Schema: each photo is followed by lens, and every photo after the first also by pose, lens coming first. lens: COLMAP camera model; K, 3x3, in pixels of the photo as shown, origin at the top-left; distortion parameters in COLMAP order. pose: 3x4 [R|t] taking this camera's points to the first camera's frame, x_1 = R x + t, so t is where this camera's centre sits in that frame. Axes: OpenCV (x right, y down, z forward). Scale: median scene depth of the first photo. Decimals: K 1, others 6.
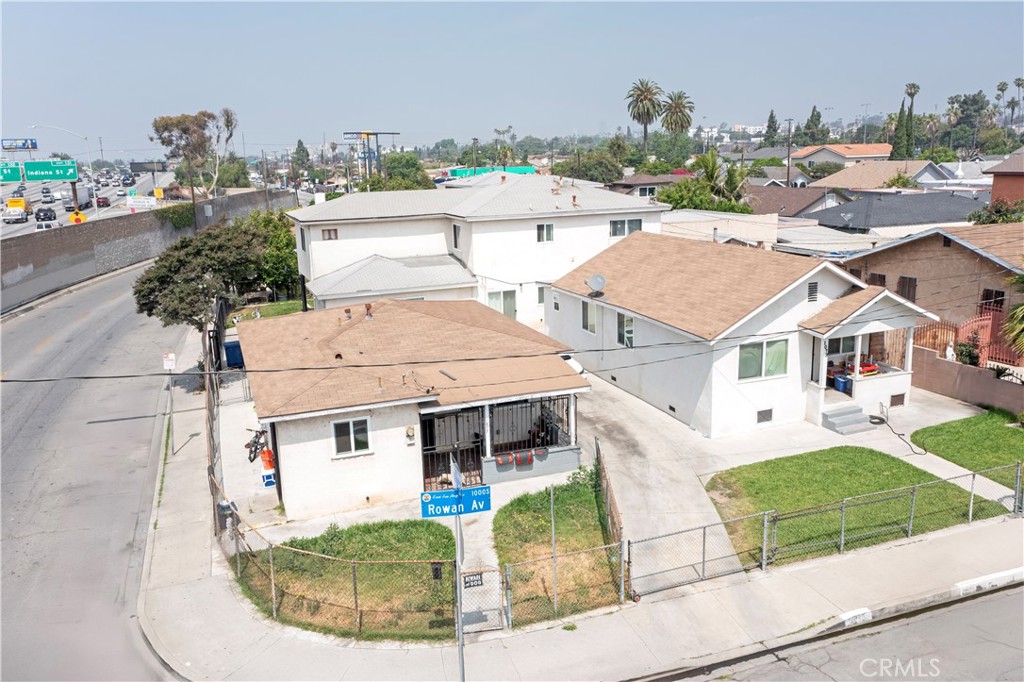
lens RADIAL K [[814.4, 0, 512.8], [0, 814.4, 341.6], [0, 0, 1]] dist [-0.003829, 0.011242]
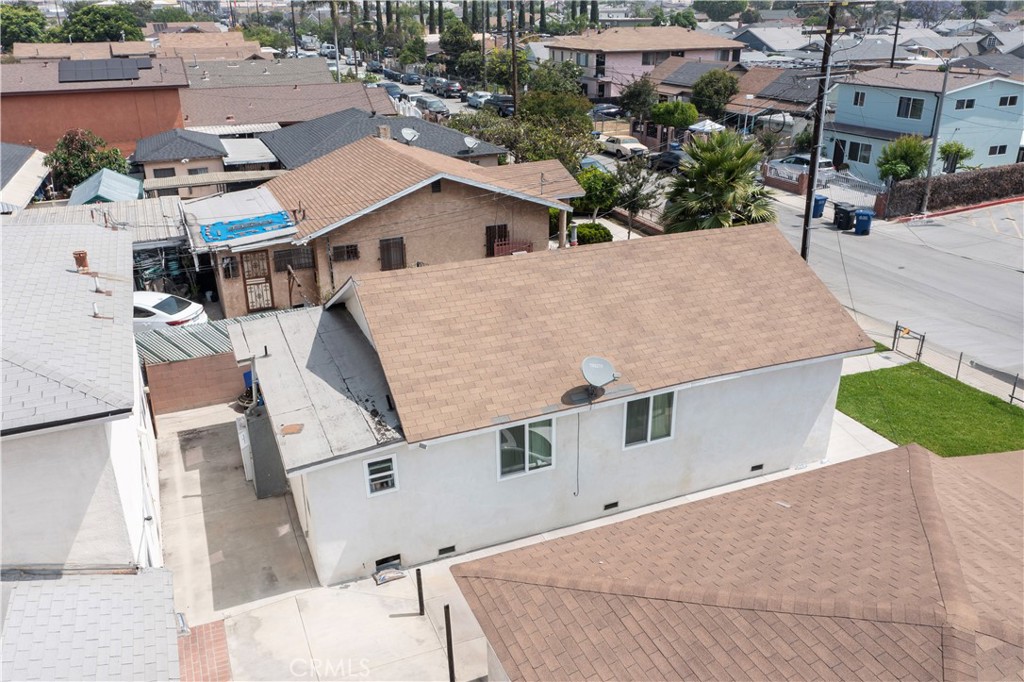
lens RADIAL K [[814.4, 0, 512.8], [0, 814.4, 341.6], [0, 0, 1]] dist [-0.003829, 0.011242]
pose [[-0.037812, -0.355669, 0.933847, -0.448046], [0.233318, 0.905543, 0.354336, -0.336818], [-0.971665, 0.231281, 0.048744, 1.168167]]
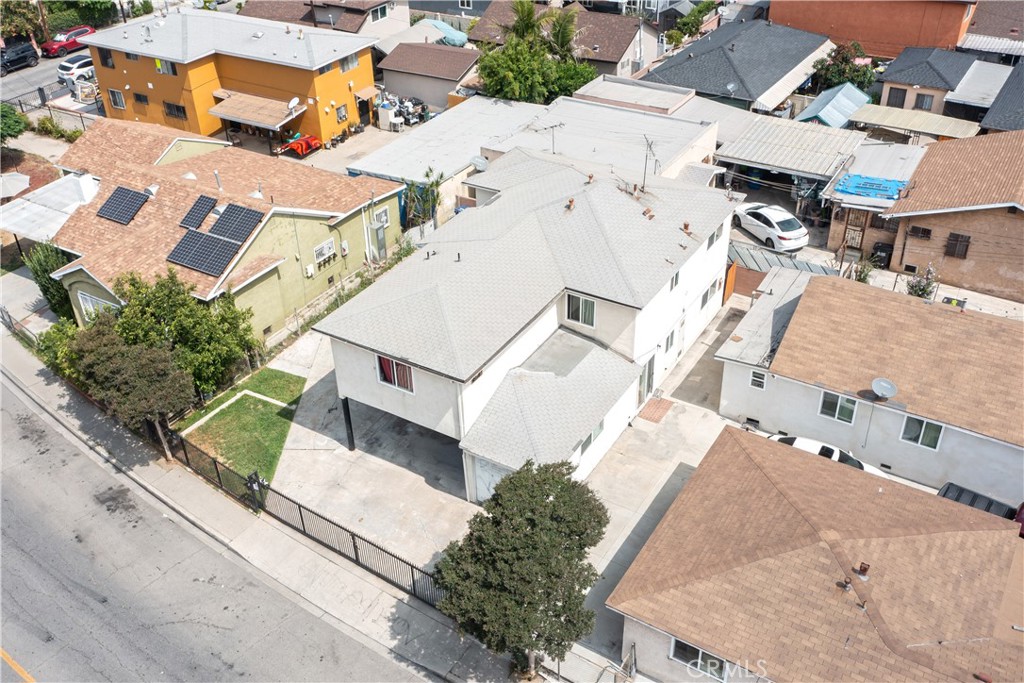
lens RADIAL K [[964.9, 0, 501.3], [0, 964.9, 336.5], [0, 0, 1]] dist [-0.003849, 0.003065]
pose [[0.800181, -0.328220, 0.501978, -0.901775], [0.140230, 0.916154, 0.375496, -0.693522], [-0.583135, -0.230073, 0.779115, 0.459719]]
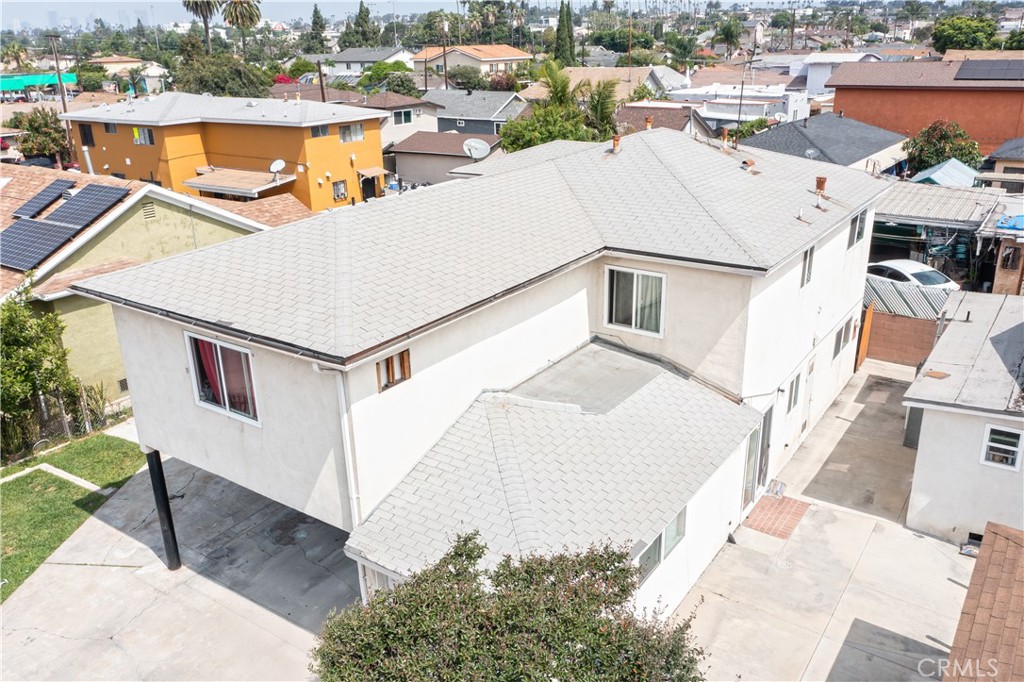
lens RADIAL K [[814.4, 0, 512.8], [0, 814.4, 341.6], [0, 0, 1]] dist [-0.003829, 0.011242]
pose [[0.829719, -0.184533, 0.526796, -0.498510], [0.122447, 0.980957, 0.150765, -0.262880], [-0.544585, -0.060588, 0.836514, 1.026911]]
